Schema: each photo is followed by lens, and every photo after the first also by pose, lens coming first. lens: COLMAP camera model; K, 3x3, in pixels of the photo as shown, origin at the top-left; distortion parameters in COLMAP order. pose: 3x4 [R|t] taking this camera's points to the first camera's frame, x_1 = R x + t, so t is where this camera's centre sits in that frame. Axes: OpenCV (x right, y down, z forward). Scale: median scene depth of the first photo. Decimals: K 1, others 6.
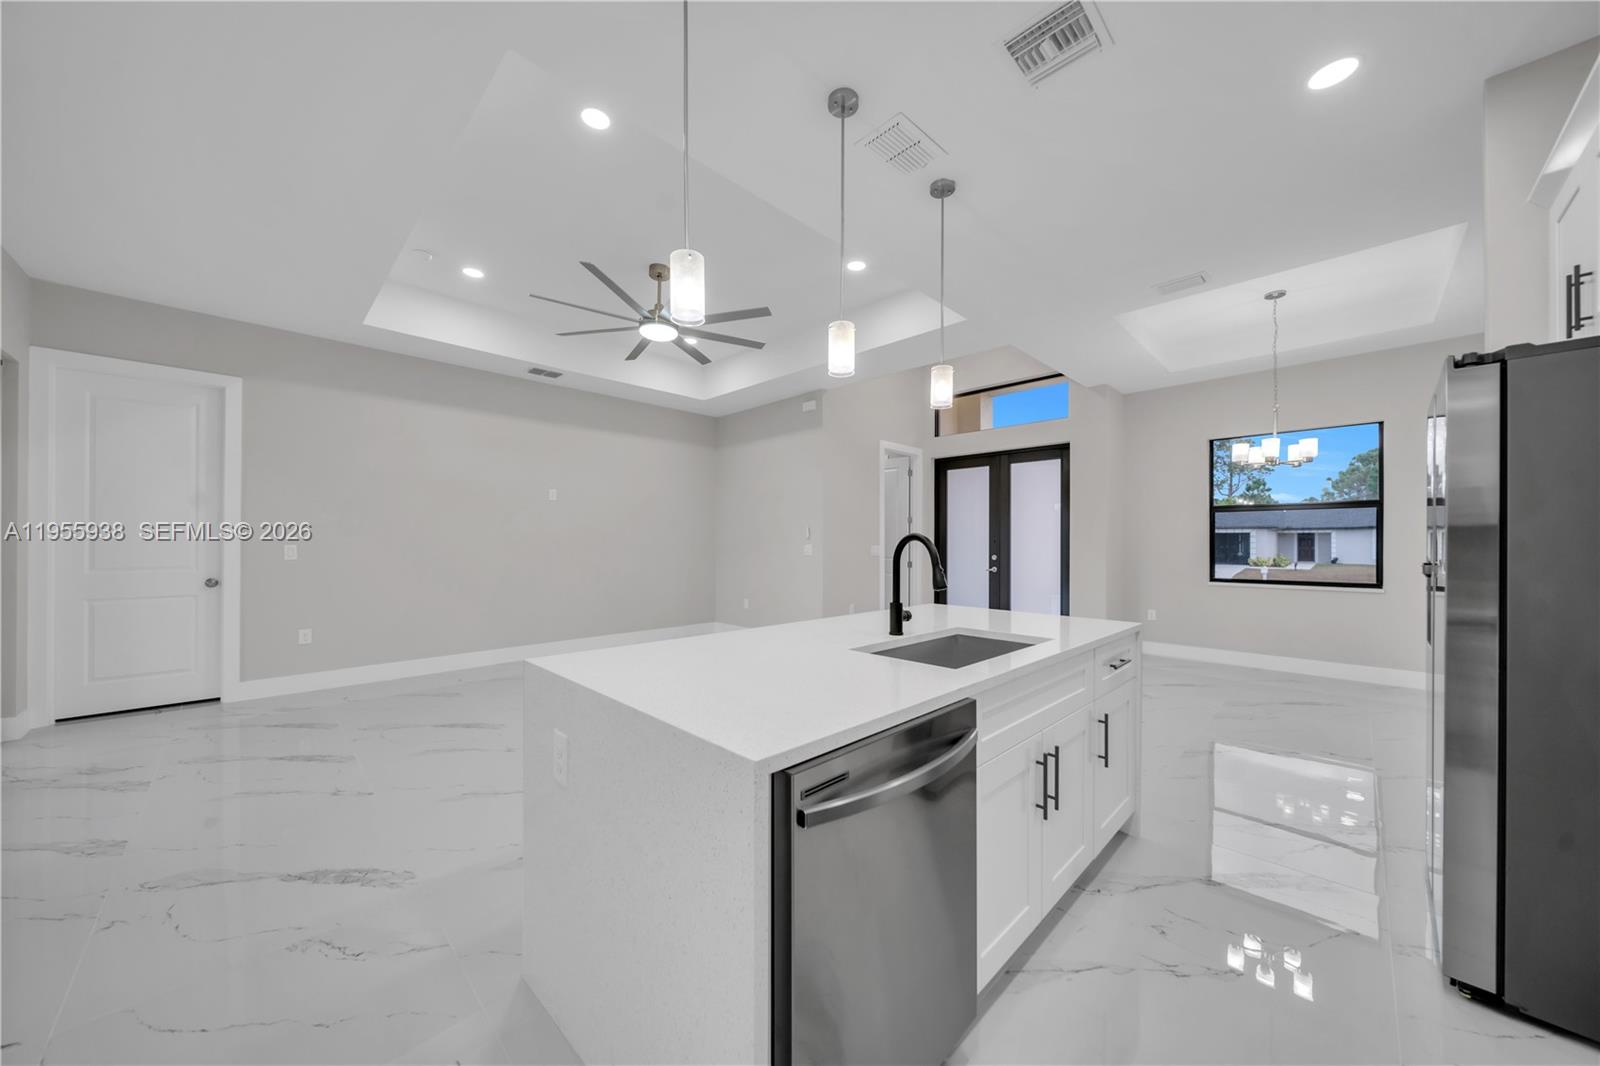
lens RADIAL K [[556.7, 0, 800.6], [0, 556.7, 541.1], [0, 0, 1]] dist [-0.000833, -0.000073]
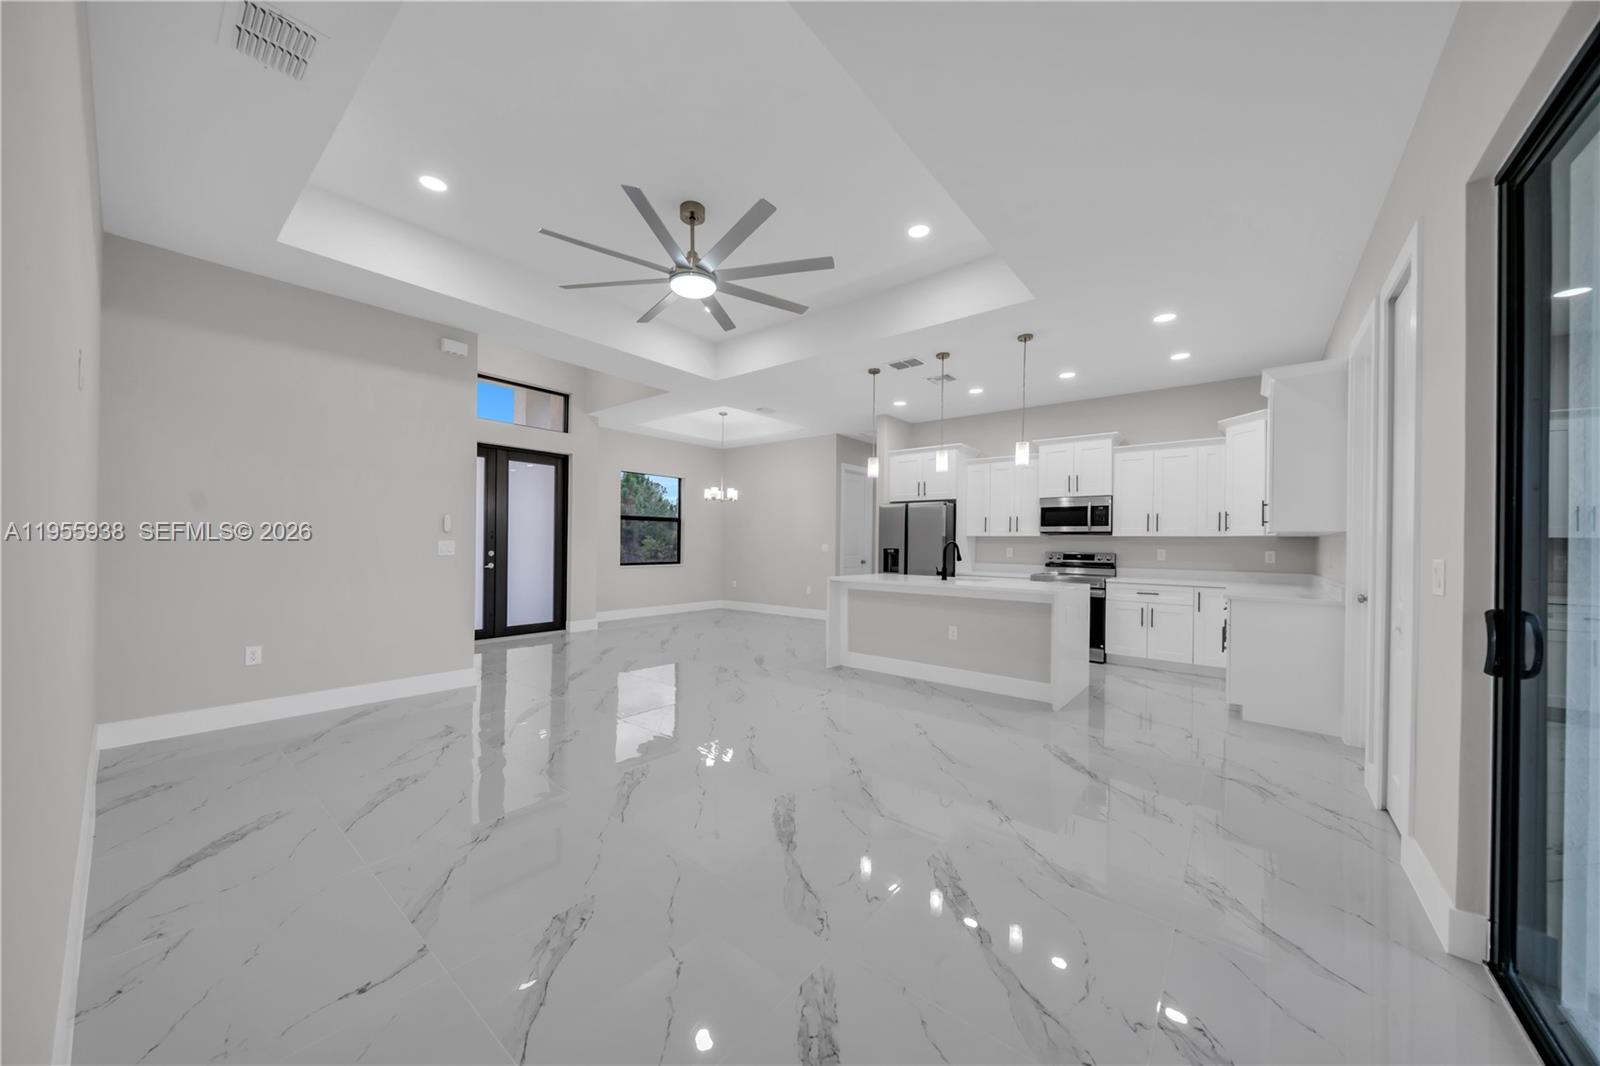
lens RADIAL K [[556.7, 0, 800.6], [0, 556.7, 541.1], [0, 0, 1]] dist [-0.000833, -0.000073]
pose [[-0.111547, -0.001361, 0.993758, -1.099564], [-0.016250, 0.999868, -0.000455, -0.000419], [-0.993626, -0.016199, -0.111554, 0.932219]]
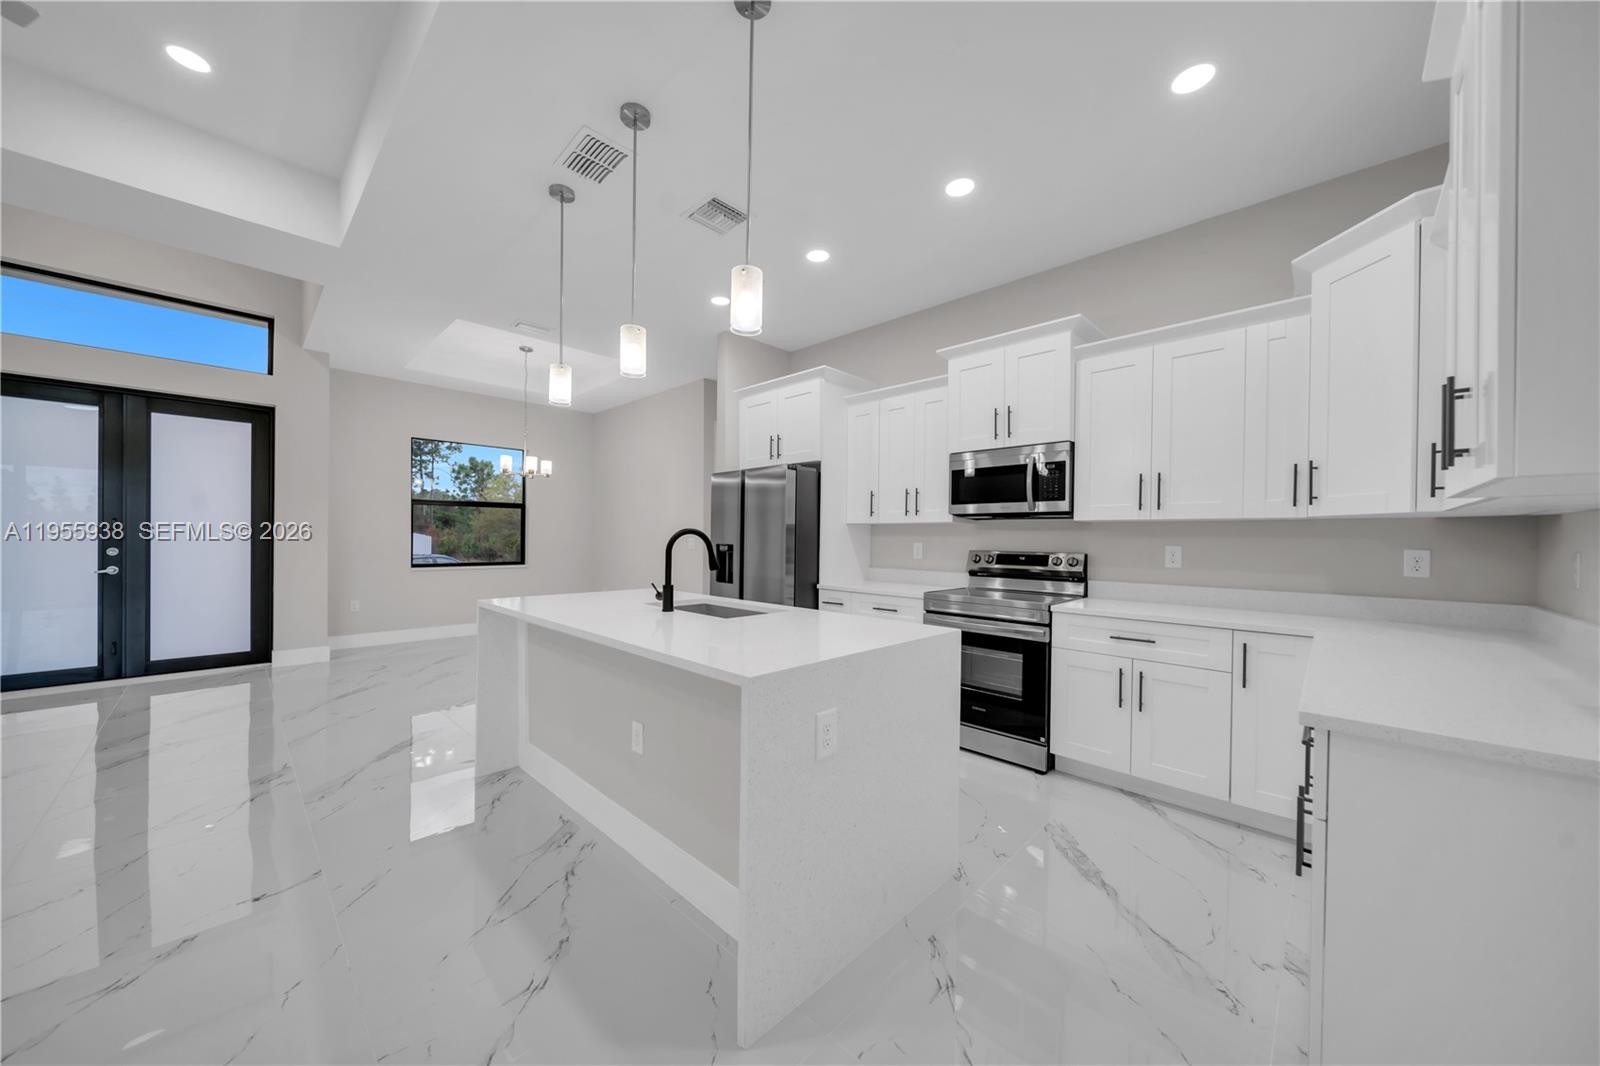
lens RADIAL K [[556.7, 0, 800.6], [0, 556.7, 541.1], [0, 0, 1]] dist [-0.000833, -0.000073]
pose [[-0.023354, -0.009303, 0.999684, -0.505083], [-0.015054, 0.999847, 0.008953, -0.000840], [-0.999614, -0.014841, -0.023490, 0.362725]]
